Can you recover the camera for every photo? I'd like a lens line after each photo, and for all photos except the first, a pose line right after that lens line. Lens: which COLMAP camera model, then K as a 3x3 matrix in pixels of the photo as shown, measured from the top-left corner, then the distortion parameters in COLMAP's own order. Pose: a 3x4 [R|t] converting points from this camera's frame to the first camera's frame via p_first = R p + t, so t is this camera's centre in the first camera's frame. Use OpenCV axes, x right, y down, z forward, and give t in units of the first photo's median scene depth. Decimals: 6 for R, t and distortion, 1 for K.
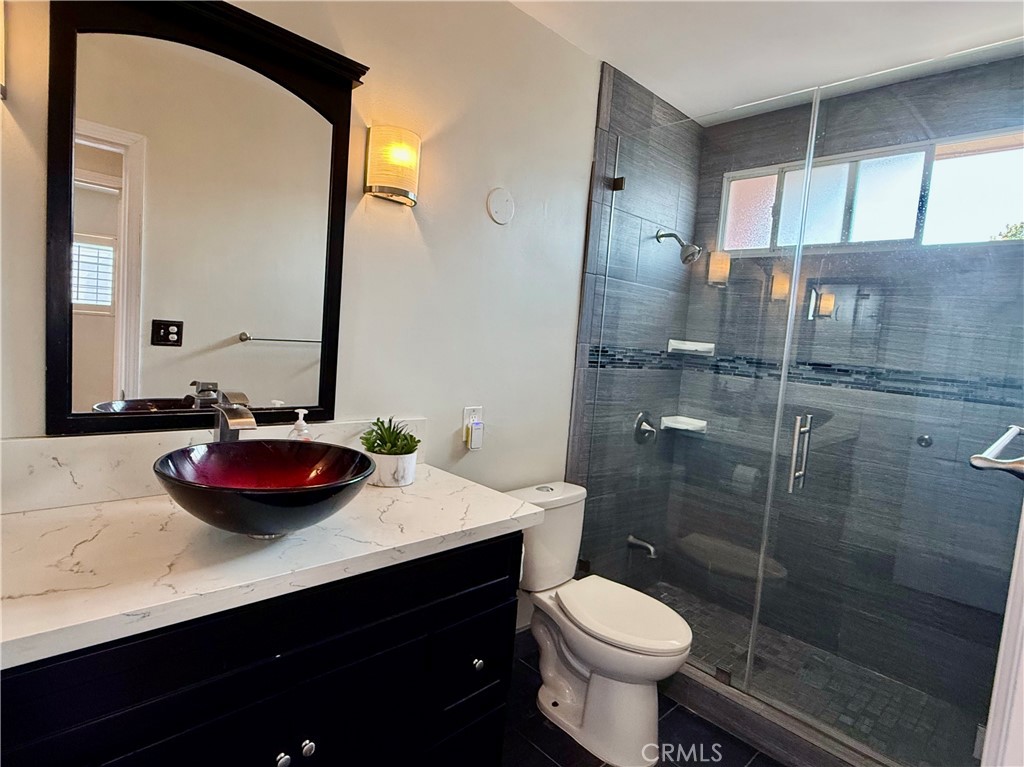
lens RADIAL K [[541.6, 0, 509.5], [0, 541.6, 380.3], [0, 0, 1]] dist [0.001476, 0.001251]
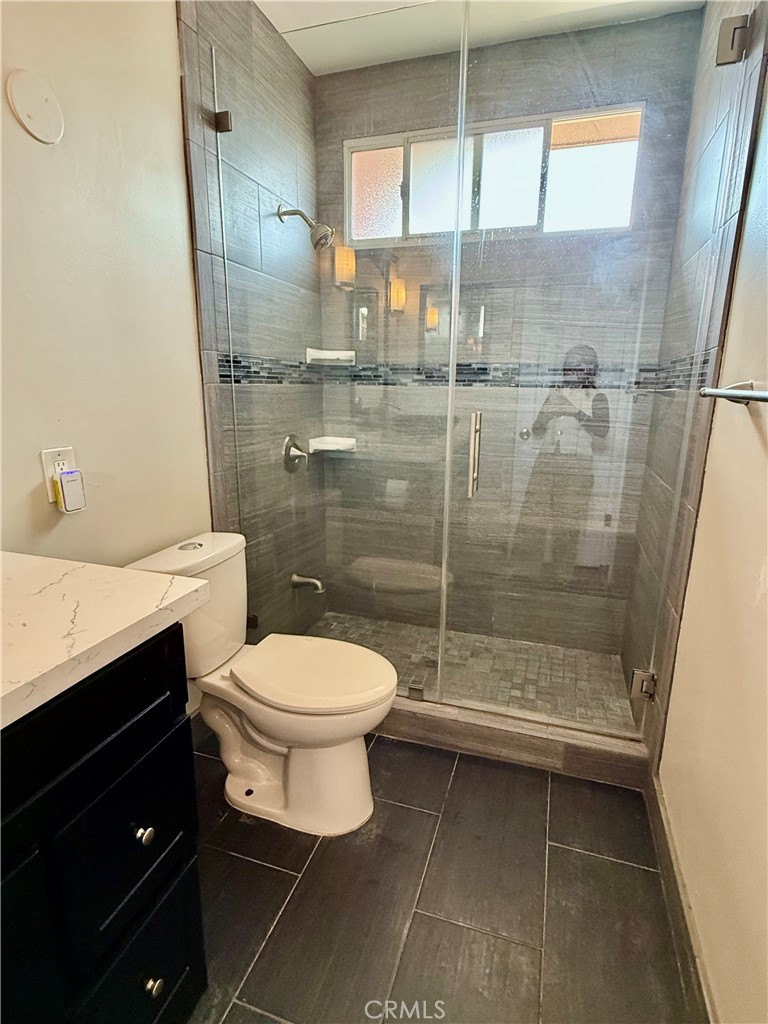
lens RADIAL K [[520.6, 0, 385.9], [0, 520.6, 511.0], [0, 0, 1]] dist [-0.000521, 0.000640]
pose [[0.879833, -0.175833, 0.441562, -0.006757], [0.095160, 0.975408, 0.198805, 0.029493], [-0.465660, -0.132896, 0.874928, 0.213328]]
